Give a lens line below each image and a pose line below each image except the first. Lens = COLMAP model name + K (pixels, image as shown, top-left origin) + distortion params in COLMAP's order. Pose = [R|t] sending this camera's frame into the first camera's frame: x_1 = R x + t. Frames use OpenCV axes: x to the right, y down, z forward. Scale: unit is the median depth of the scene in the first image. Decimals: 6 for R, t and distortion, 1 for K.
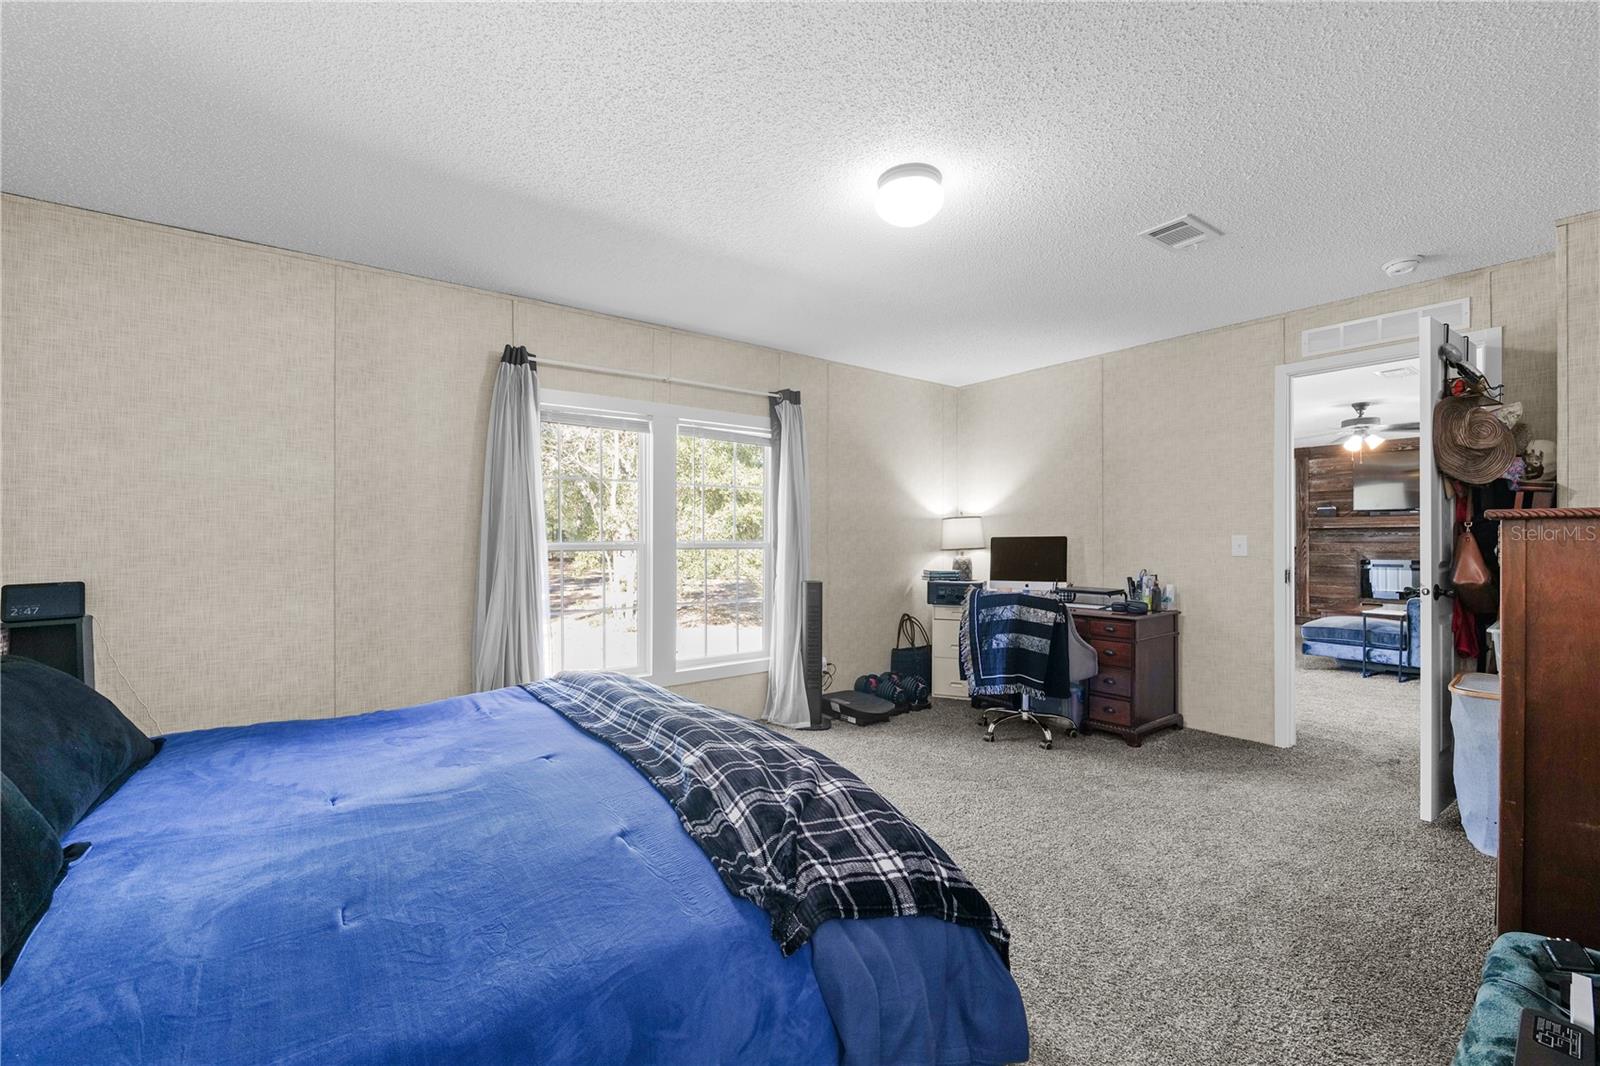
lens RADIAL K [[662.9, 0, 795.7], [0, 662.9, 537.0], [0, 0, 1]] dist [-0.012564, 0.000330]
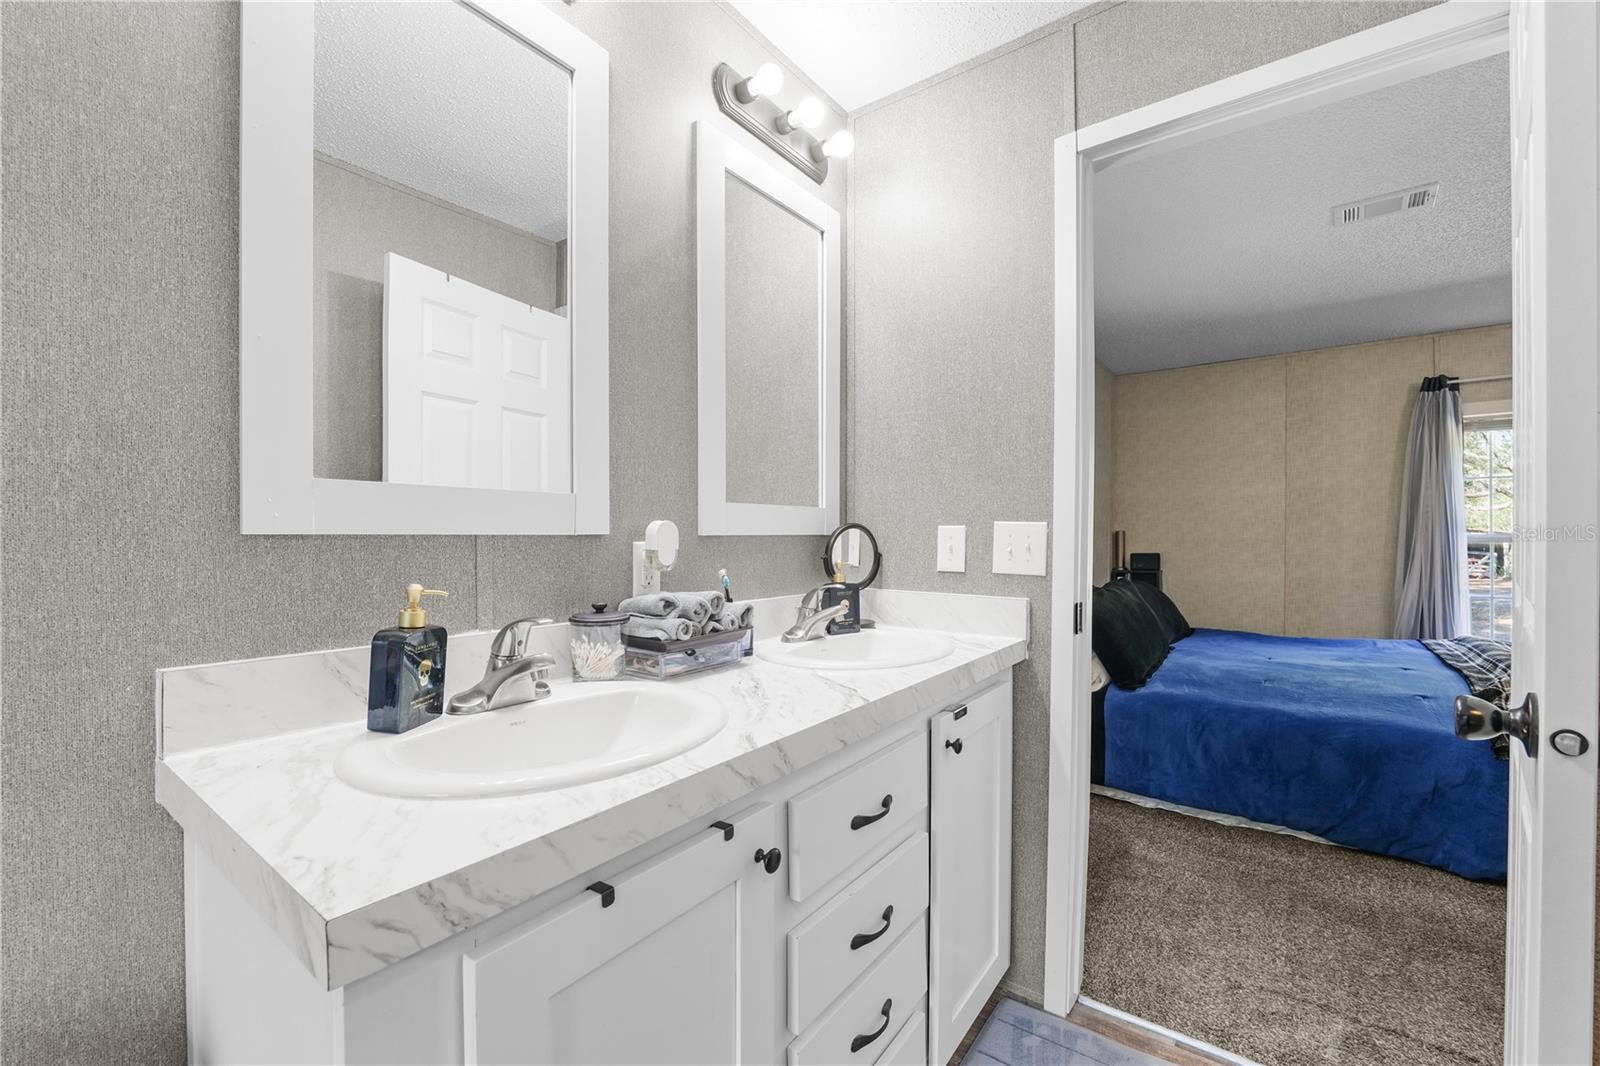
lens RADIAL K [[662.9, 0, 795.7], [0, 662.9, 537.0], [0, 0, 1]] dist [-0.012564, 0.000330]
pose [[0.278193, 0.005051, -0.960512, 0.450889], [0.000628, 0.999985, 0.005440, 0.004843], [0.960525, -0.002117, 0.278186, -0.522362]]
